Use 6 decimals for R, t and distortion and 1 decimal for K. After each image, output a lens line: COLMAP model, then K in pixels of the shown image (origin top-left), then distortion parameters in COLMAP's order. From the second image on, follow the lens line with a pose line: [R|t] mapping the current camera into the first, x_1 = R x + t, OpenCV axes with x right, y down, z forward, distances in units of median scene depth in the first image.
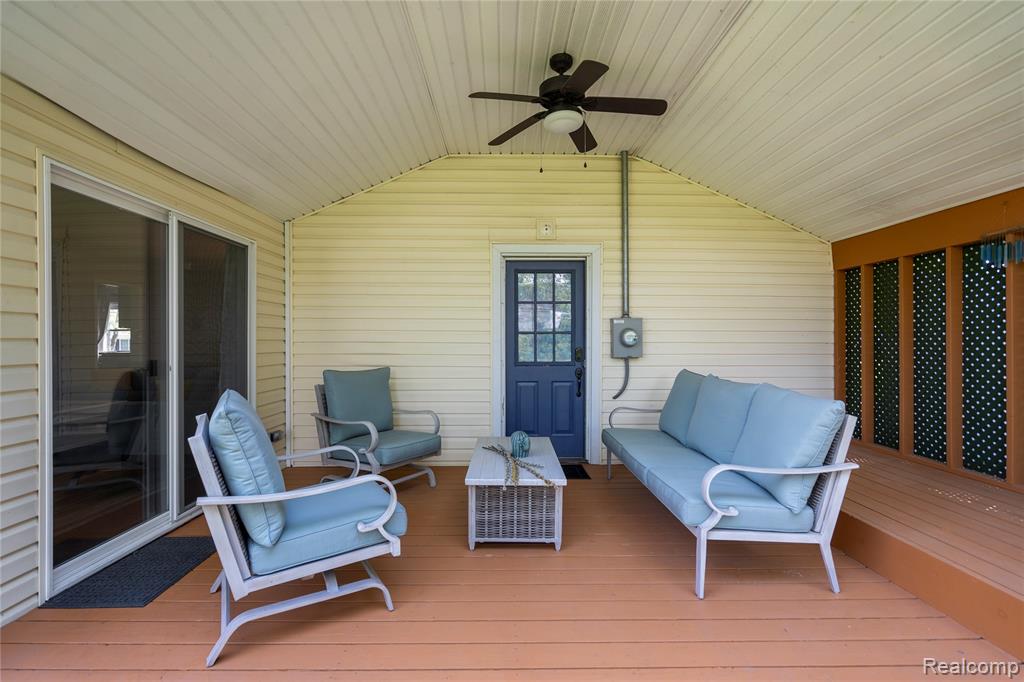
lens RADIAL K [[464.3, 0, 508.3], [0, 464.3, 341.7], [0, 0, 1]] dist [-0.004582, 0.000979]
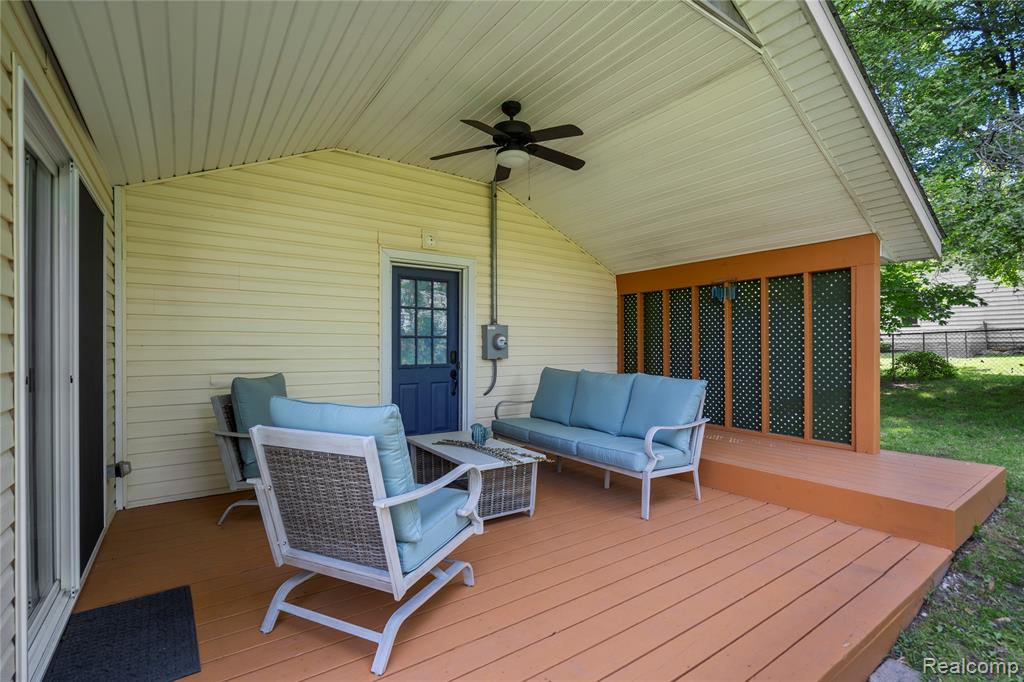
lens RADIAL K [[464.3, 0, 507.7], [0, 464.3, 346.7], [0, 0, 1]] dist [-0.004582, 0.000979]
pose [[0.829420, -0.000422, 0.558625, -0.370101], [0.002583, 0.999992, -0.003079, 0.007150], [-0.558619, 0.003997, 0.829415, 0.017637]]
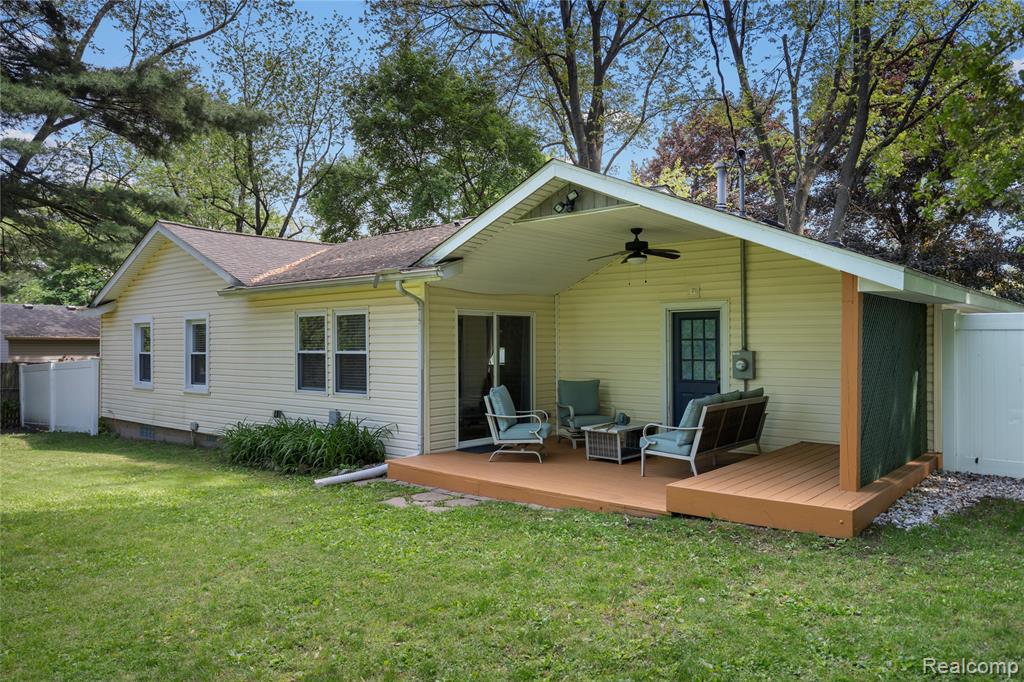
lens RADIAL K [[716.1, 0, 510.0], [0, 716.1, 340.8], [0, 0, 1]] dist [0.000960, -0.000096]
pose [[0.747705, -0.002819, -0.664025, 1.185636], [0.002317, 0.999996, -0.001637, -0.081482], [0.664027, -0.000315, 0.747709, -1.136833]]
